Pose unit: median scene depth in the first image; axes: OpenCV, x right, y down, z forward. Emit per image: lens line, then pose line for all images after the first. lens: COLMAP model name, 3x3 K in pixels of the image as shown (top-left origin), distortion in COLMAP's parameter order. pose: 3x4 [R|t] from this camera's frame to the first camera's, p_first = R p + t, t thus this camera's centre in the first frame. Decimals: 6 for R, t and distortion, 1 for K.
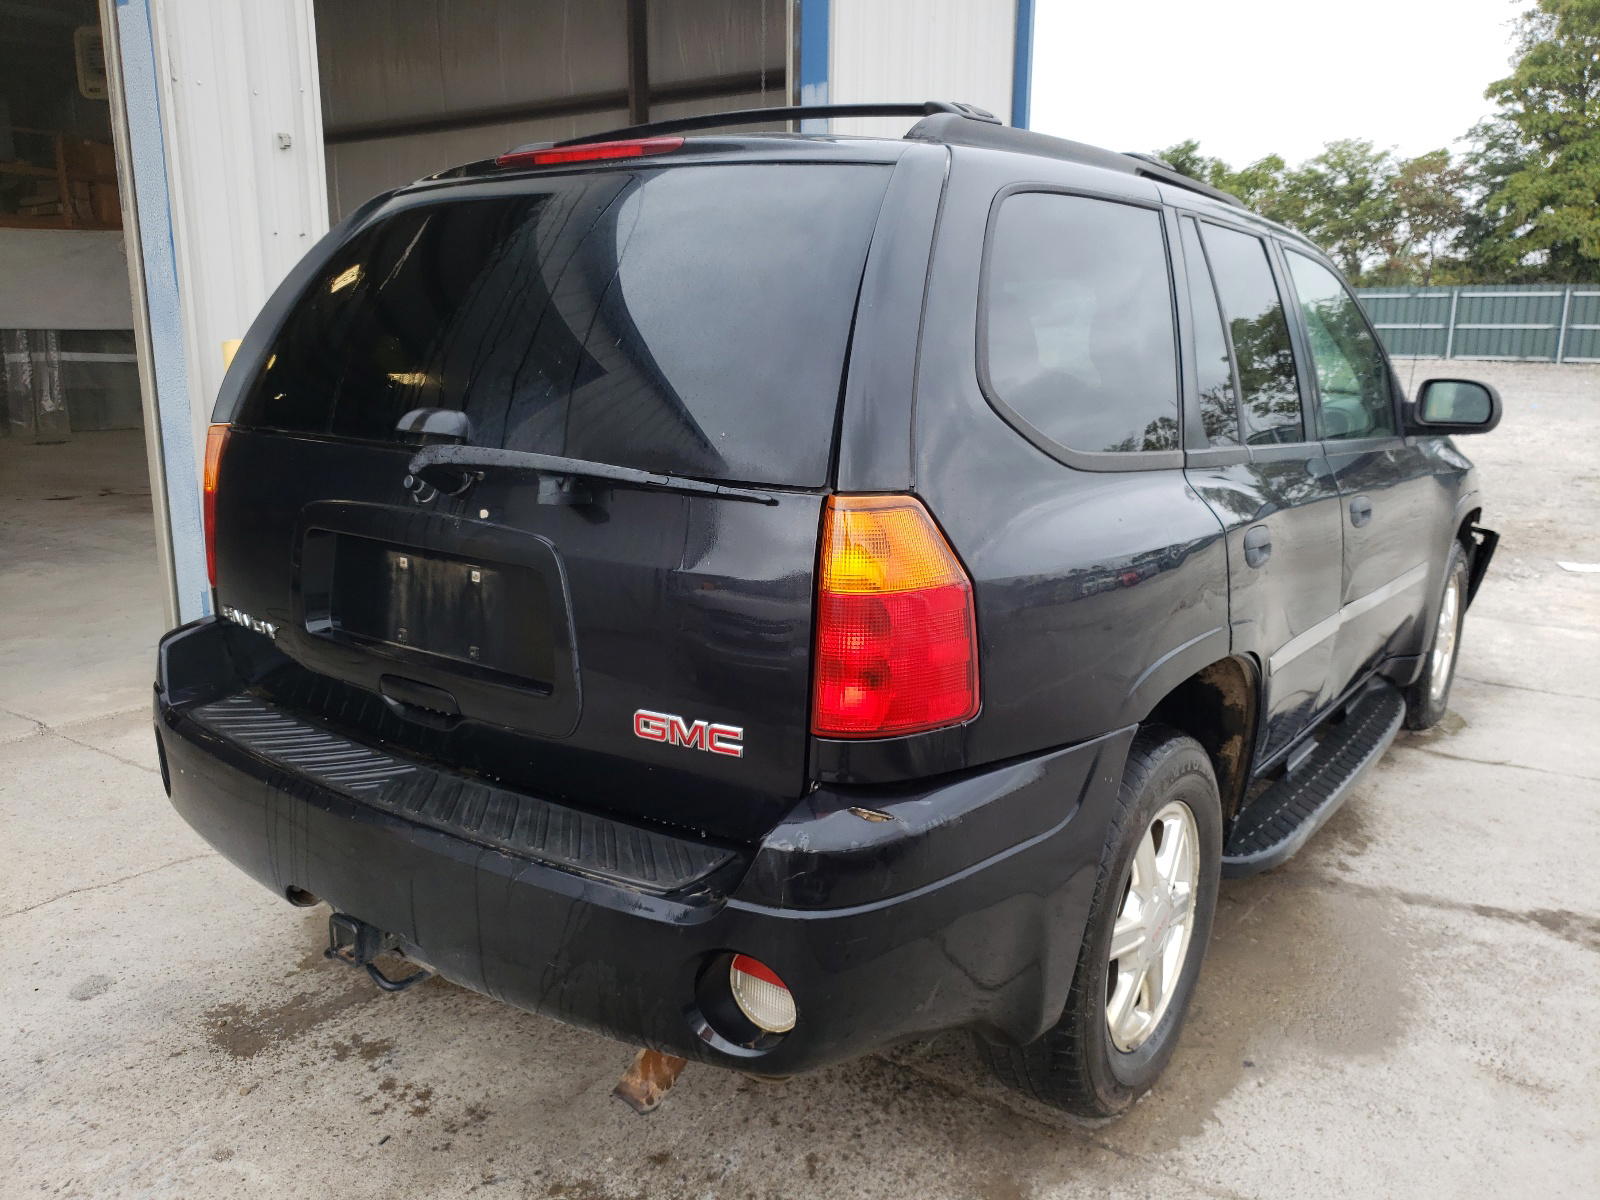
lens RADIAL K [[1238.4, 0, 770.8], [0, 1238.4, 599.2], [0, 0, 1]] dist [-0.001451, 0.031458]
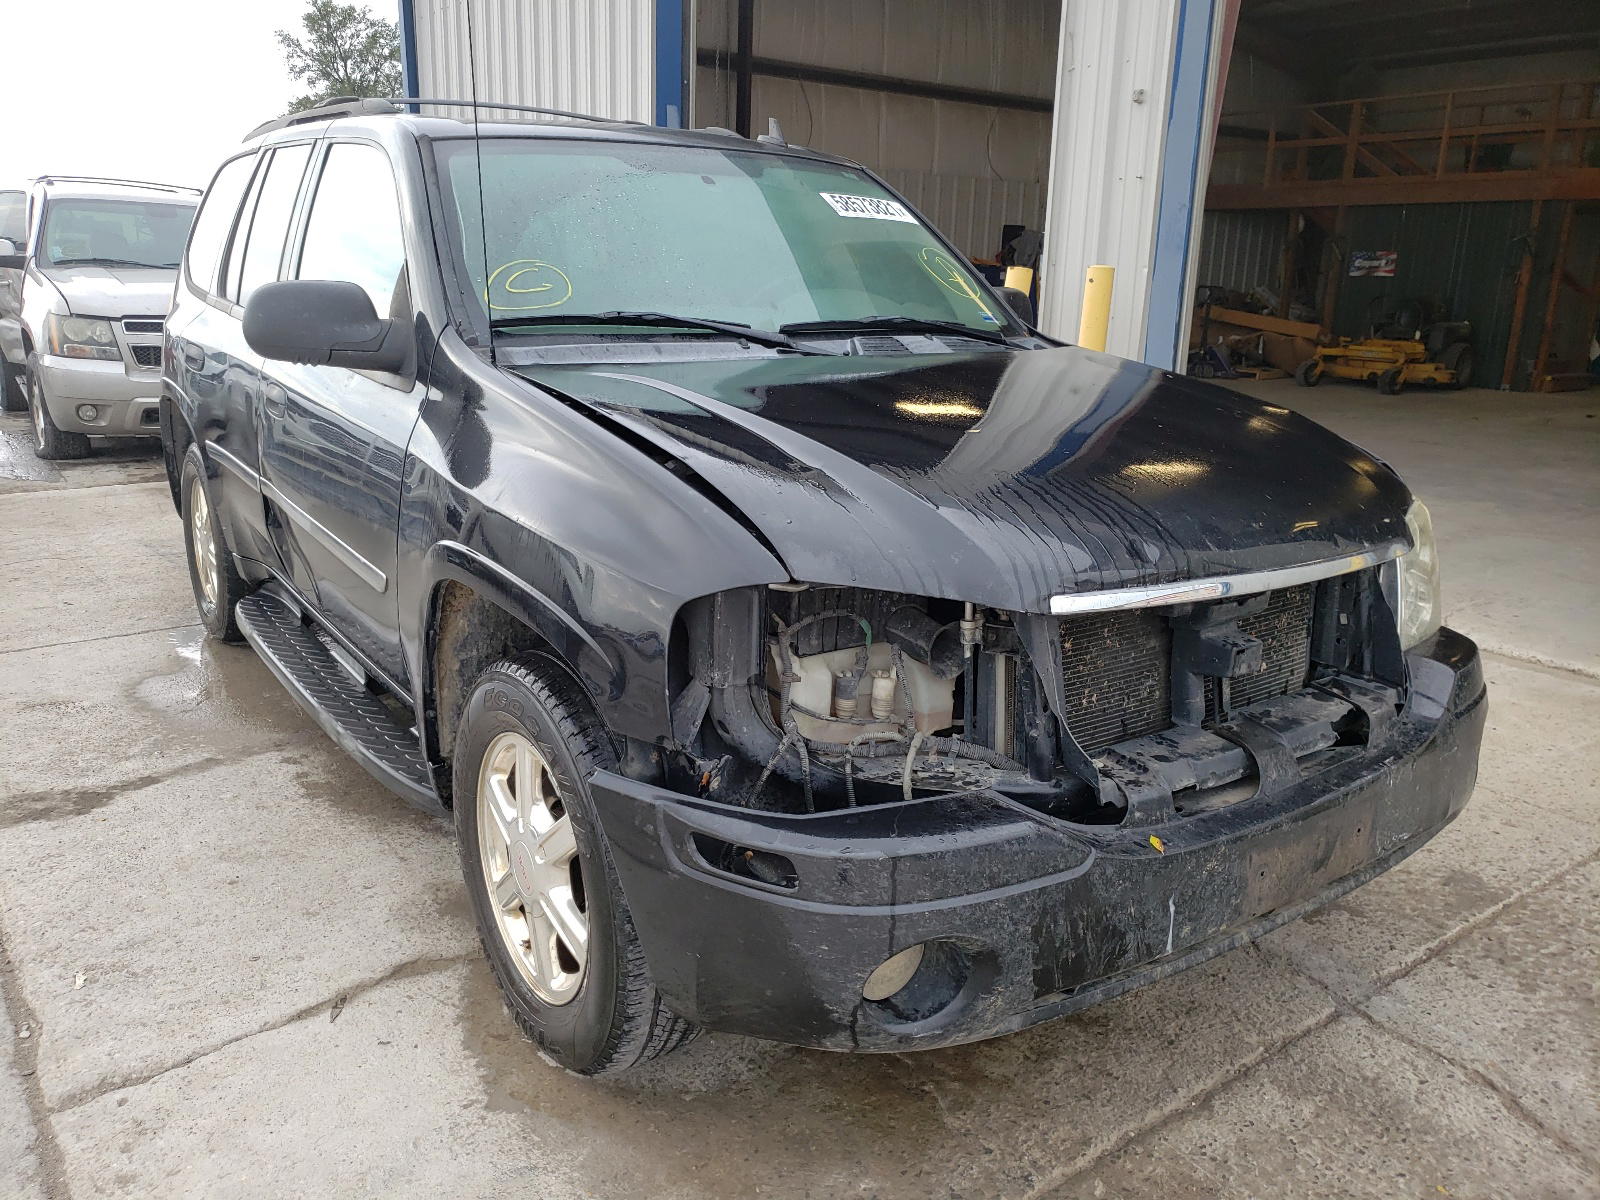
lens RADIAL K [[1238.4, 0, 770.8], [0, 1238.4, 599.2], [0, 0, 1]] dist [-0.001451, 0.031458]
pose [[-0.315214, 0.238090, -0.918669, 1.300621], [-0.237476, 0.917433, 0.319252, -0.331986], [0.918828, 0.318795, -0.232647, 1.641899]]
